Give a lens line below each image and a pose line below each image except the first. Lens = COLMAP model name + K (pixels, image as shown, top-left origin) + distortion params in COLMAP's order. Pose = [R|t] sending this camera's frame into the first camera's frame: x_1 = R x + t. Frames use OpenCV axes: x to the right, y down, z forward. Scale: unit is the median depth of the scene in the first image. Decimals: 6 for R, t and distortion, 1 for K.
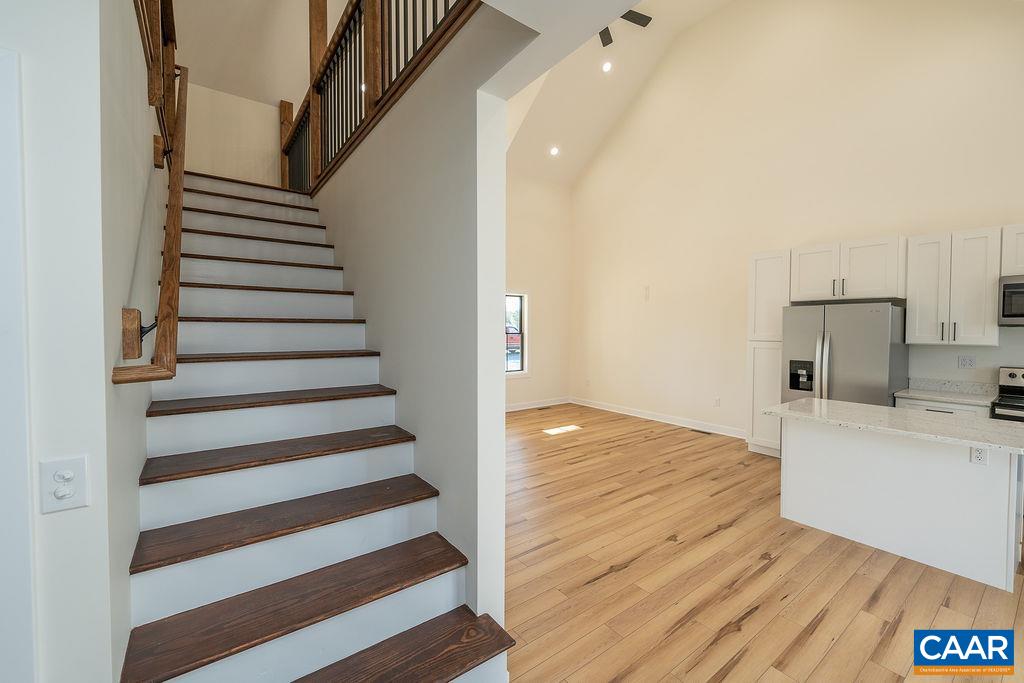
lens RADIAL K [[421.1, 0, 506.4], [0, 421.1, 336.8], [0, 0, 1]] dist [0.003444, 0.000182]
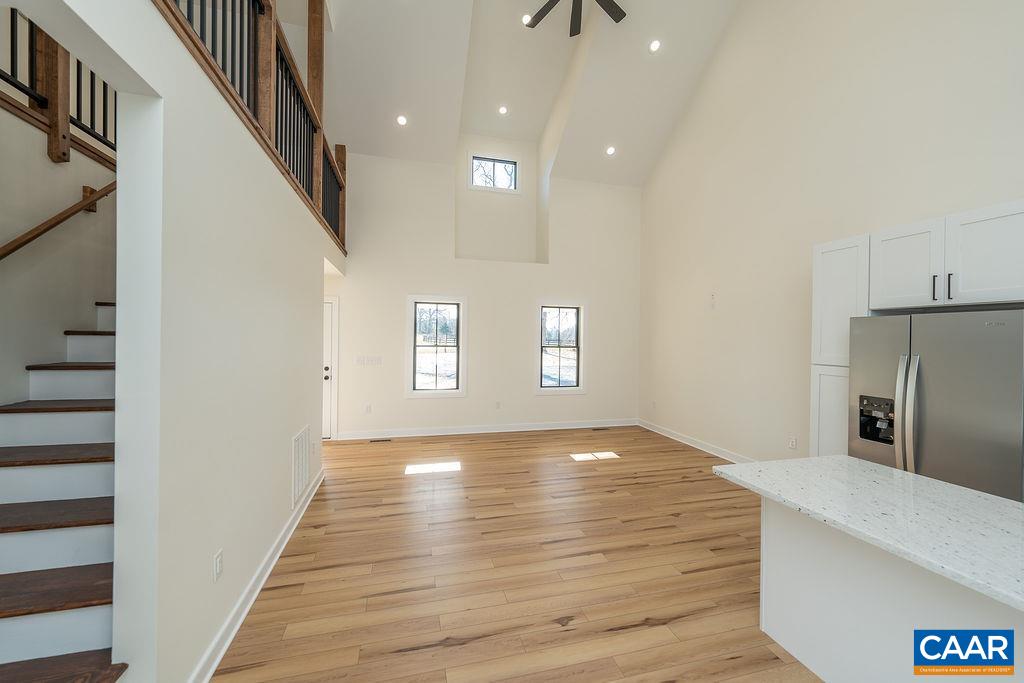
lens RADIAL K [[401.9, 0, 506.5], [0, 401.9, 336.6], [0, 0, 1]] dist [0.000220, -0.000118]
pose [[0.929442, 0.009887, -0.368835, 0.399844], [-0.019393, 0.999568, -0.022075, -0.015040], [0.368458, 0.027670, 0.929233, 0.189898]]
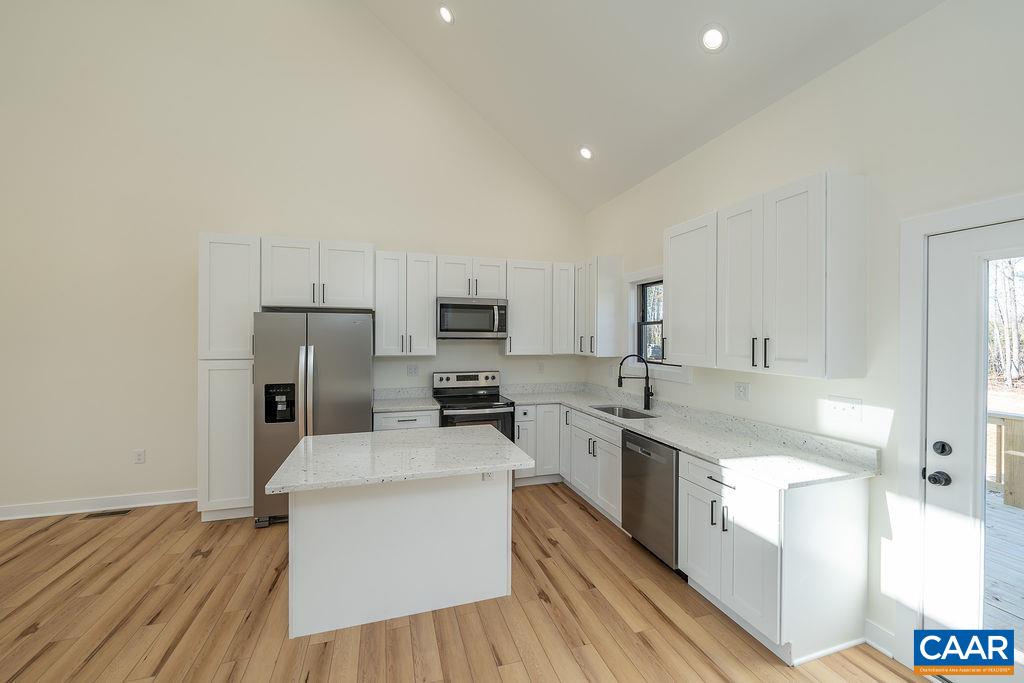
lens RADIAL K [[401.9, 0, 514.9], [0, 401.9, 339.5], [0, 0, 1]] dist [0.000220, -0.000118]
pose [[0.312218, -0.006757, 0.949986, 0.142804], [0.019544, 0.999809, 0.000688, -0.016833], [-0.949809, 0.018351, 0.312291, 0.376923]]
